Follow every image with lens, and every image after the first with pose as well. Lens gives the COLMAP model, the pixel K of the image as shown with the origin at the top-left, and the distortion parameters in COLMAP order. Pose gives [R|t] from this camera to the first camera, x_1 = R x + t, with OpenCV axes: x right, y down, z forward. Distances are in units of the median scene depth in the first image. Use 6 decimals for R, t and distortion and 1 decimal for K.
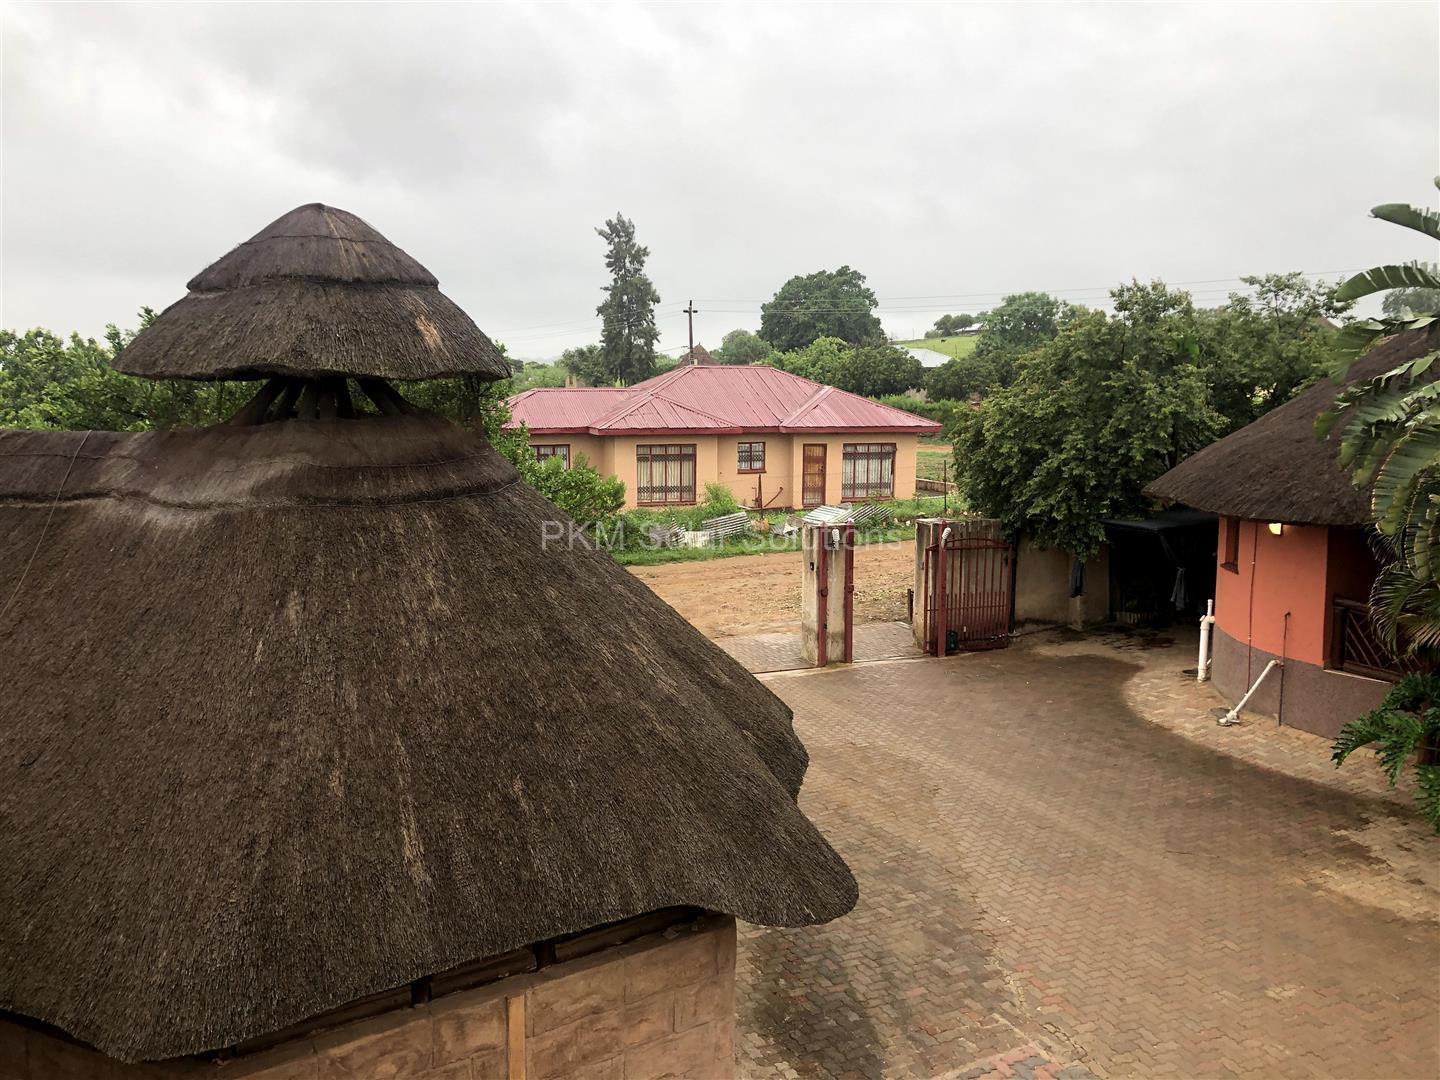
lens RADIAL K [[1164.3, 0, 728.0], [0, 1164.3, 523.2], [0, 0, 1]] dist [0.035462, -0.012839]
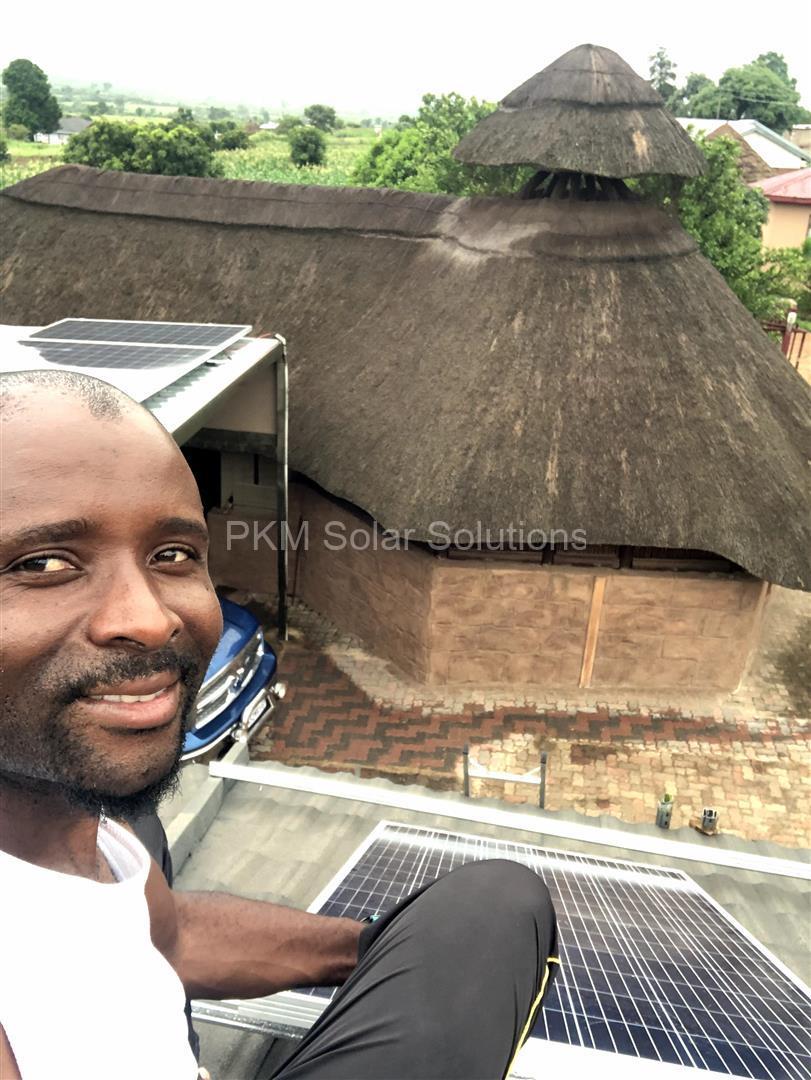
lens RADIAL K [[1013.0, 0, 405.5], [0, 1013.0, 540.0], [0, 0, 1]] dist [0.081904, -0.209100]
pose [[0.835866, 0.251799, -0.487775, 0.262412], [-0.119043, 0.950590, 0.286717, -0.026593], [0.535869, -0.181591, 0.824542, -0.312379]]
